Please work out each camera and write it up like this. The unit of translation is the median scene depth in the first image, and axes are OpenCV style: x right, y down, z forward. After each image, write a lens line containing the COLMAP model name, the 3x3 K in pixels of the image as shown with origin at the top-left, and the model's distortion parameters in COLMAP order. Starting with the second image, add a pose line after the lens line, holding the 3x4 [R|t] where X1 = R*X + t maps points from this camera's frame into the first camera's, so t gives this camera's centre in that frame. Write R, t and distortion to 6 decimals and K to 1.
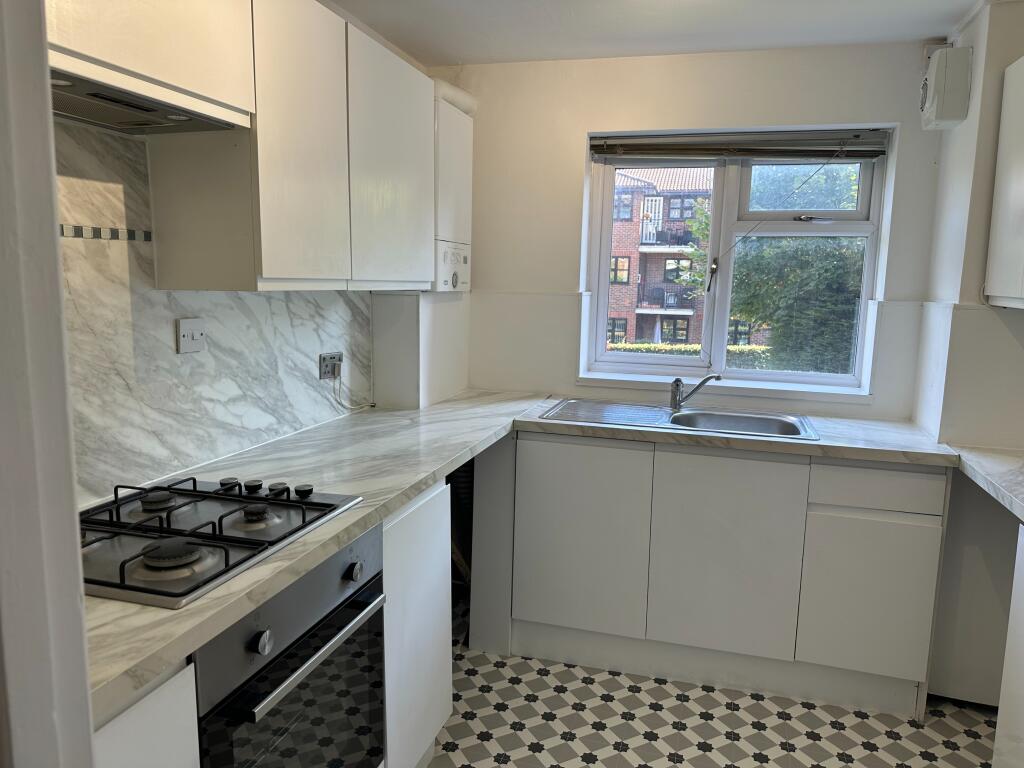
lens RADIAL K [[721.0, 0, 519.4], [0, 721.0, 377.4], [0, 0, 1]] dist [0.072827, -0.096853]
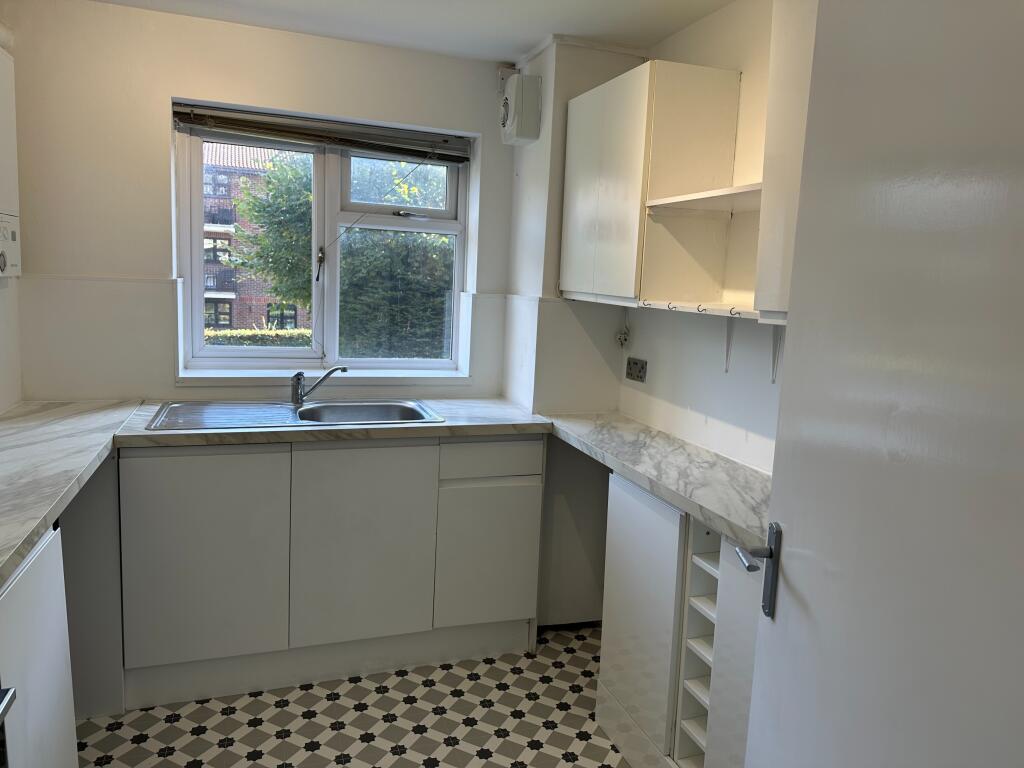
lens RADIAL K [[721.0, 0, 514.5], [0, 721.0, 377.5], [0, 0, 1]] dist [0.072827, -0.096853]
pose [[0.820831, -0.065139, 0.567444, -0.098835], [0.051778, 0.997871, 0.039649, -0.015773], [-0.568819, -0.003164, 0.822456, 0.048293]]
